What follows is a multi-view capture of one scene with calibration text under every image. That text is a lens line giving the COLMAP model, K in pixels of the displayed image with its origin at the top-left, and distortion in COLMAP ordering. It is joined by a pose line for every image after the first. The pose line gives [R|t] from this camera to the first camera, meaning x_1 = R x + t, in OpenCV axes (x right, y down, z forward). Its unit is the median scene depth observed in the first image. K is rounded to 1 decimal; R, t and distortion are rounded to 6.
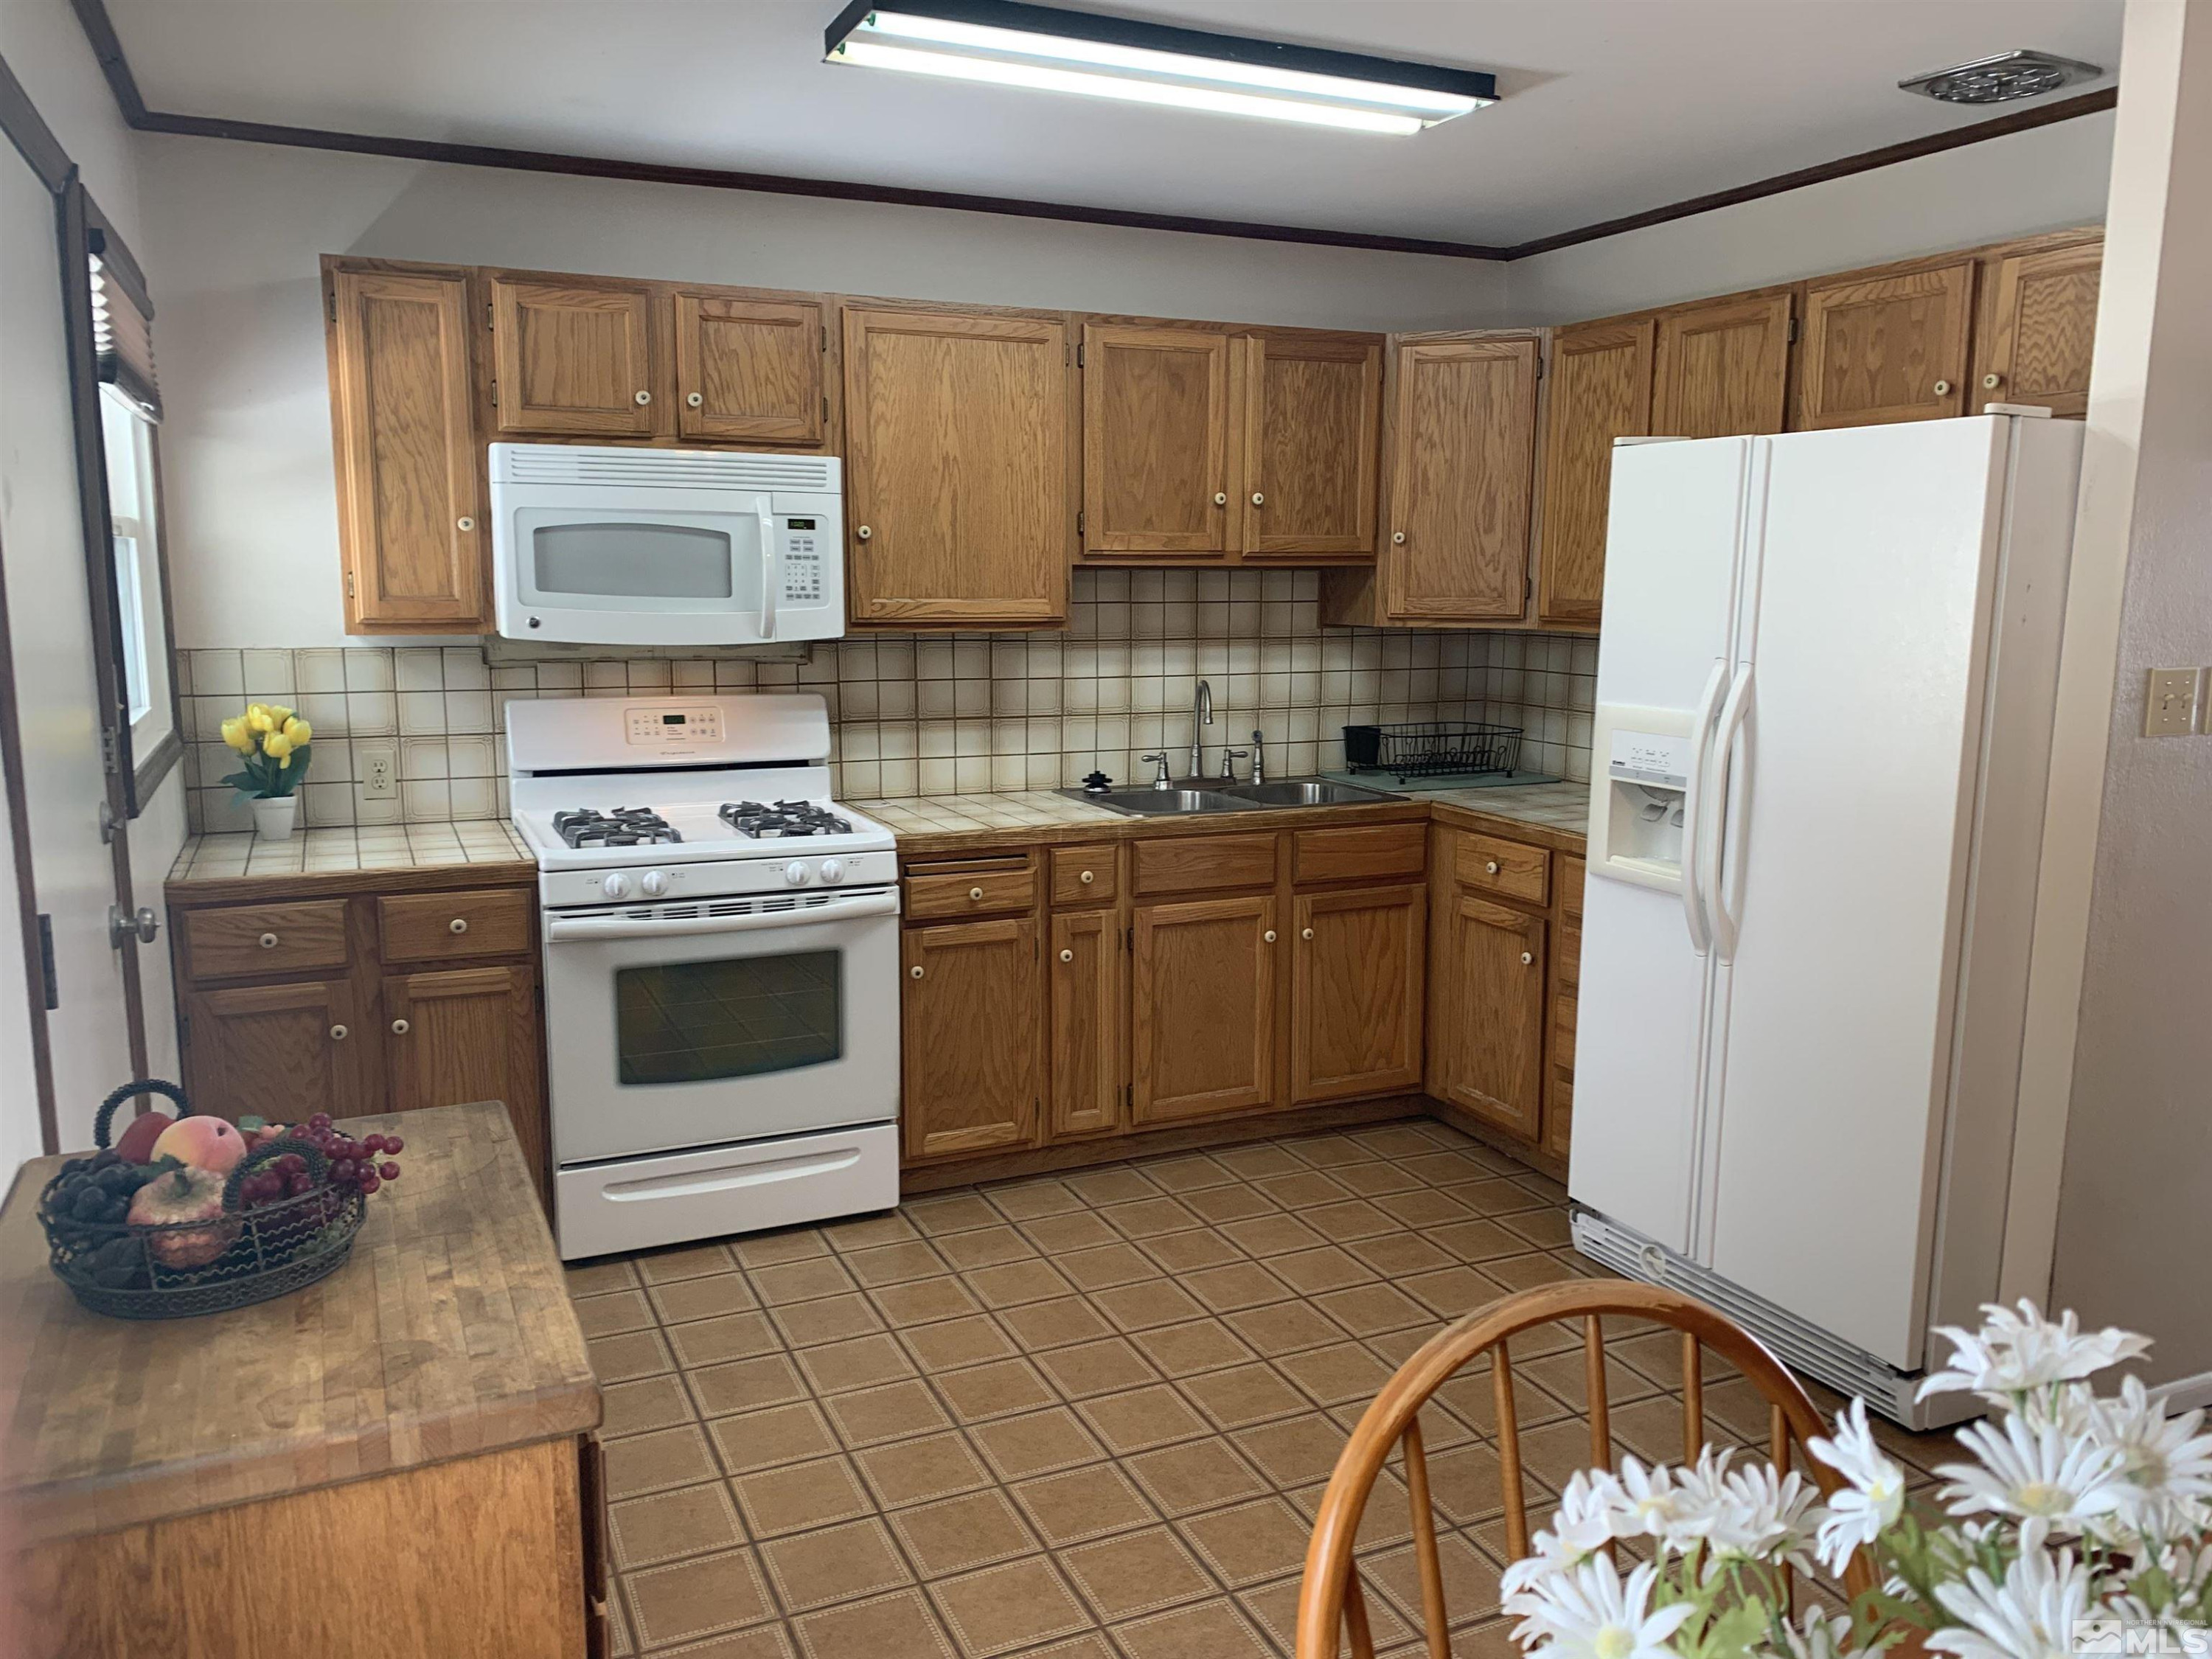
lens RADIAL K [[1693.4, 0, 1110.8], [0, 1693.4, 882.8], [0, 0, 1]] dist [0.130018, -0.367928]
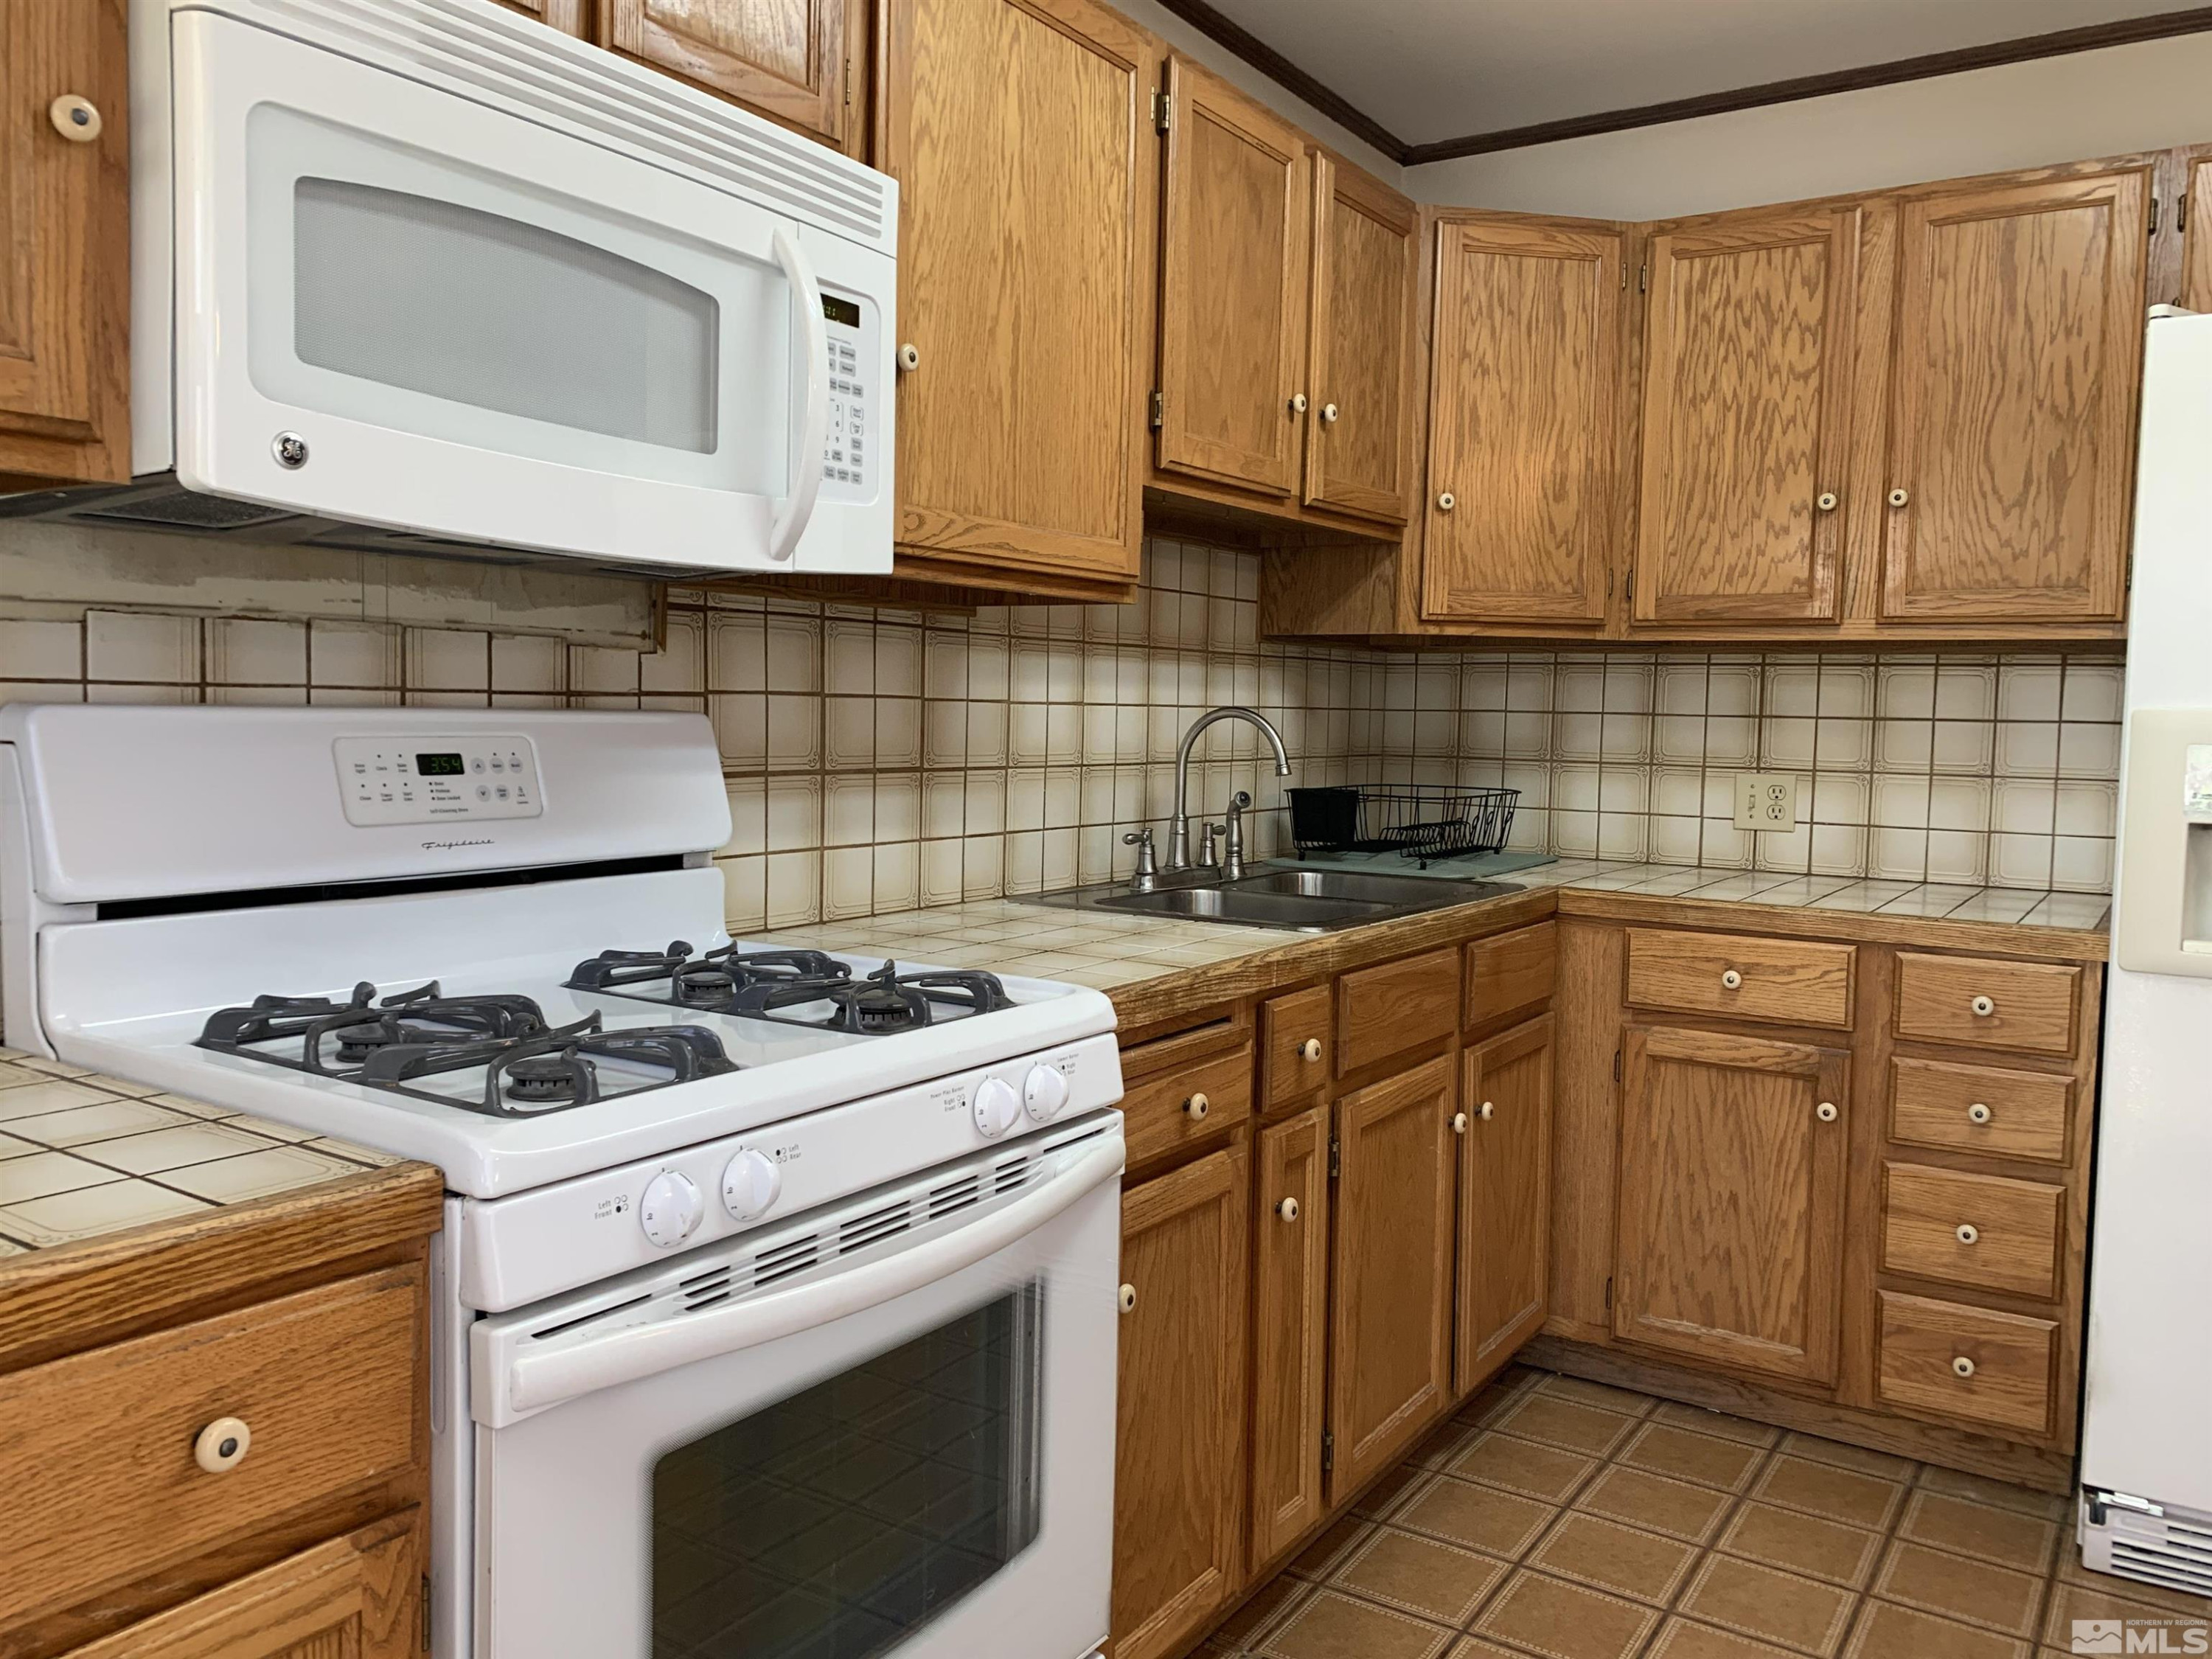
lens RADIAL K [[1709.2, 0, 1106.0], [0, 1709.2, 829.5], [0, 0, 1]] dist [0.051385, -0.101414]
pose [[0.847509, -0.027163, 0.530086, -0.328768], [0.081848, 0.993433, -0.079953, -0.032650], [-0.524433, 0.111147, 0.844166, 0.549878]]
